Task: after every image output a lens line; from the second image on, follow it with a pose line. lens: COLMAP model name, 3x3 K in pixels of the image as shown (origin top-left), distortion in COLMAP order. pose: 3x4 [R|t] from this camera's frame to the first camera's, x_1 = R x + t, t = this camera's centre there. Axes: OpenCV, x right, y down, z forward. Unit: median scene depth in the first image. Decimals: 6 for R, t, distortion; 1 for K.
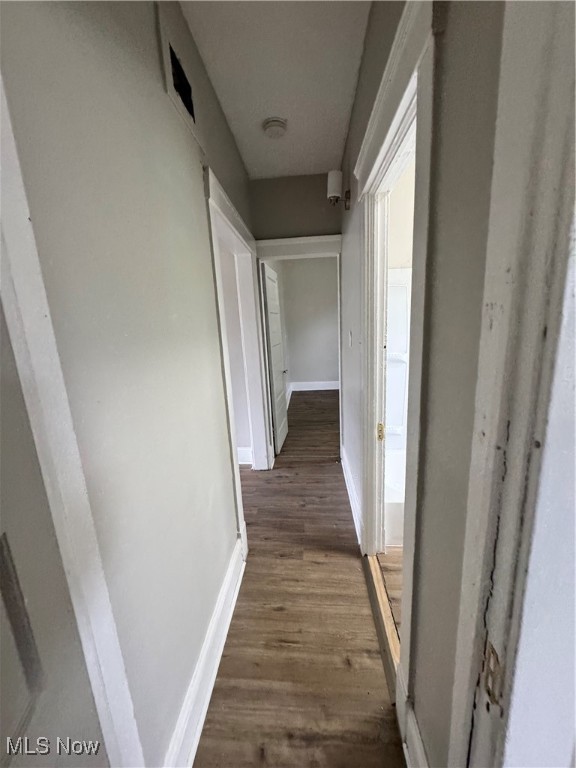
lens RADIAL K [[304.8, 0, 288.0], [0, 304.8, 384.0], [0, 0, 1]] dist [-0.000691, 0.000041]
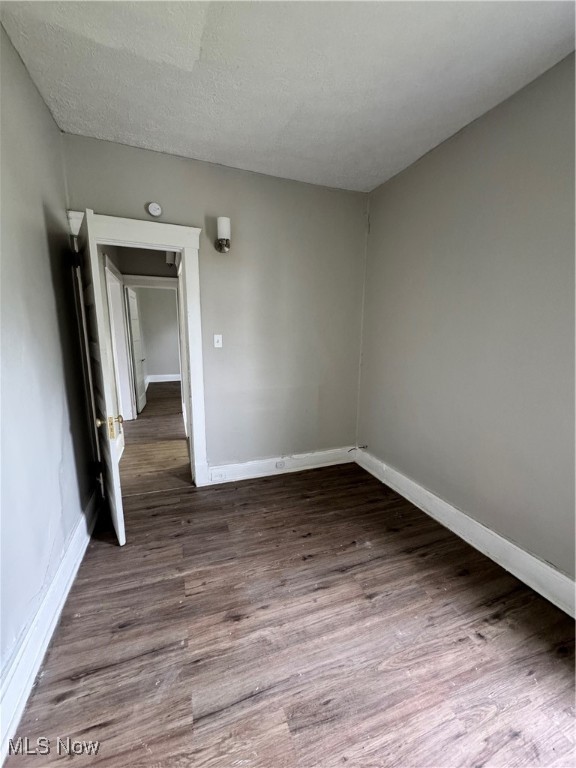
lens RADIAL K [[304.8, 0, 288.0], [0, 304.8, 384.0], [0, 0, 1]] dist [-0.000691, 0.000041]
pose [[0.904668, -0.019329, 0.425678, -0.008510], [0.033503, 0.999105, -0.025837, 0.174557], [-0.424797, 0.037635, 0.904506, -0.779396]]
